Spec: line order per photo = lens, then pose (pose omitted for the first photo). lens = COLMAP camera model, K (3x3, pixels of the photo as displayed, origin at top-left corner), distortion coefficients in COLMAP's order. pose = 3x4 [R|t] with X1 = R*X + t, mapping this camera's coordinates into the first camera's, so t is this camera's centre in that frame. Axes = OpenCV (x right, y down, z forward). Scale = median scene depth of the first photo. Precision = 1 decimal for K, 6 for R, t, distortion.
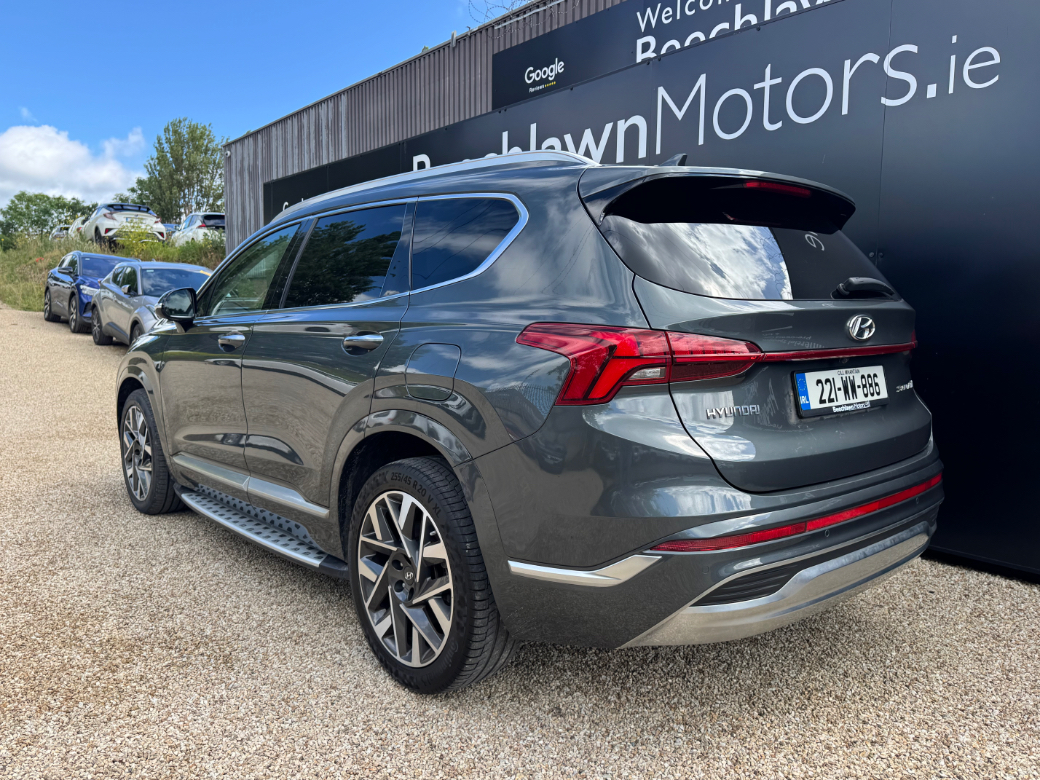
lens RADIAL K [[812.5, 0, 513.8], [0, 812.5, 389.0], [0, 0, 1]] dist [0.005167, -0.001282]
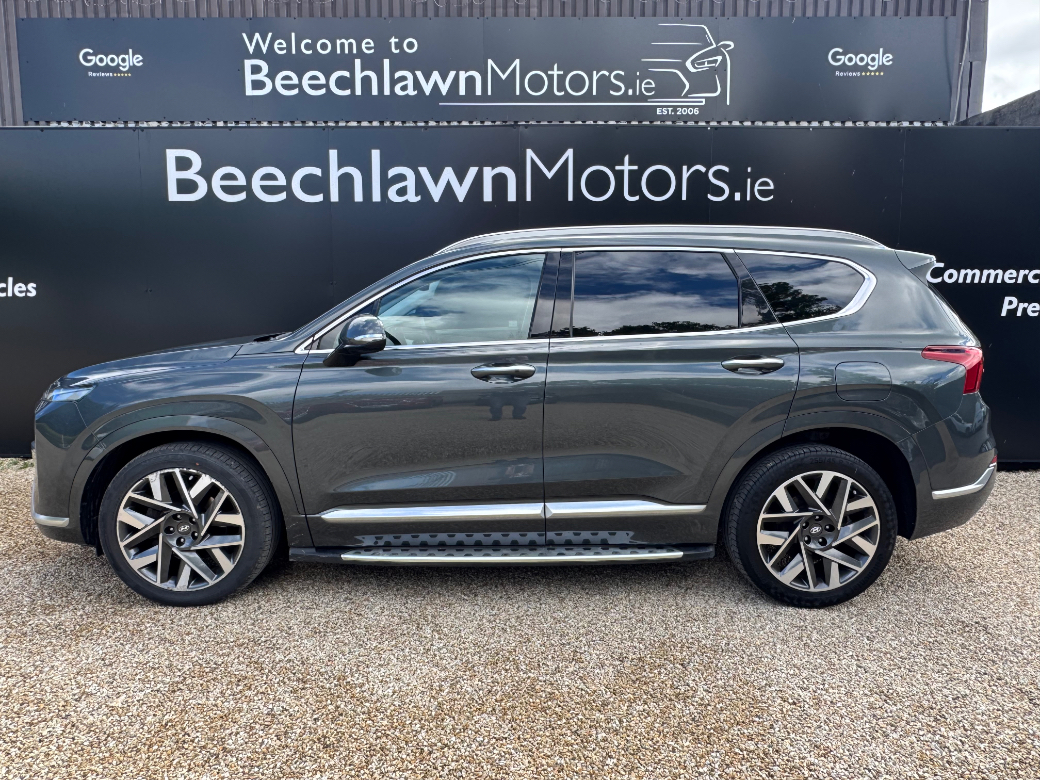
lens RADIAL K [[667.2, 0, 518.7], [0, 667.2, 390.8], [0, 0, 1]] dist [-0.003944, 0.002691]
pose [[0.631466, -0.100110, 0.768914, -0.921915], [0.071747, 0.994920, 0.070614, -0.088969], [-0.772077, 0.010578, 0.635440, 0.465669]]
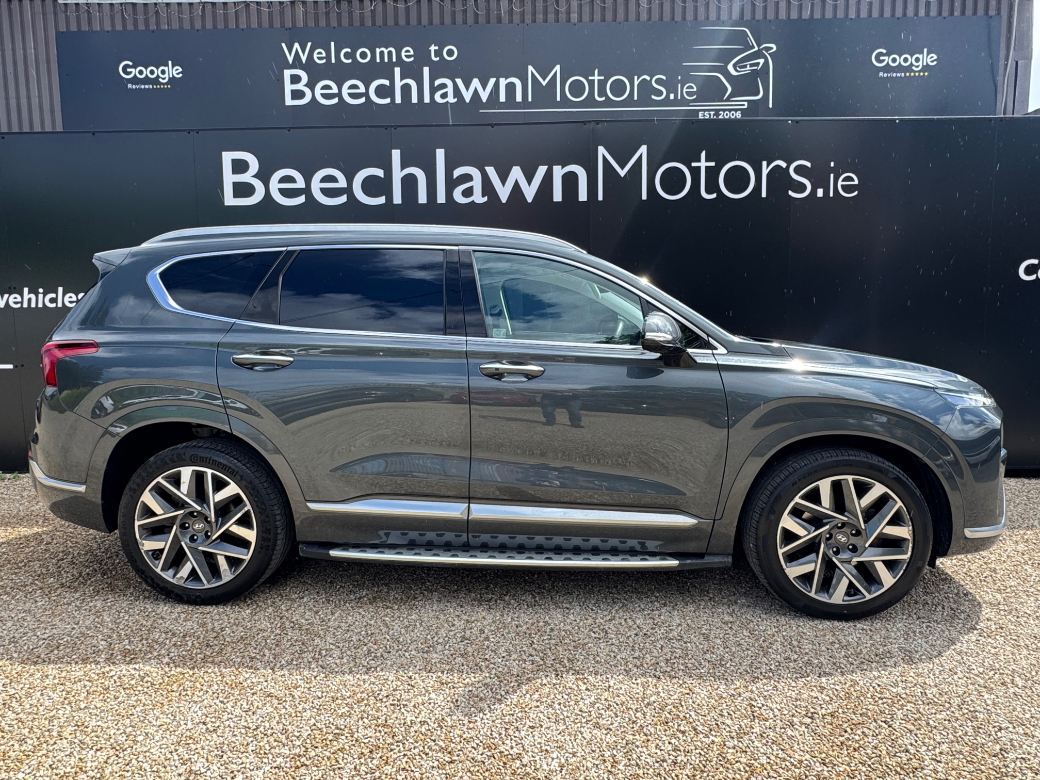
lens RADIAL K [[637.8, 0, 518.0], [0, 637.8, 390.4], [0, 0, 1]] dist [-0.003207, 0.001819]
pose [[0.634715, -0.099277, 0.766342, -0.916278], [0.083768, 0.994709, 0.059481, -0.095678], [-0.768192, 0.026441, 0.639673, 0.659315]]
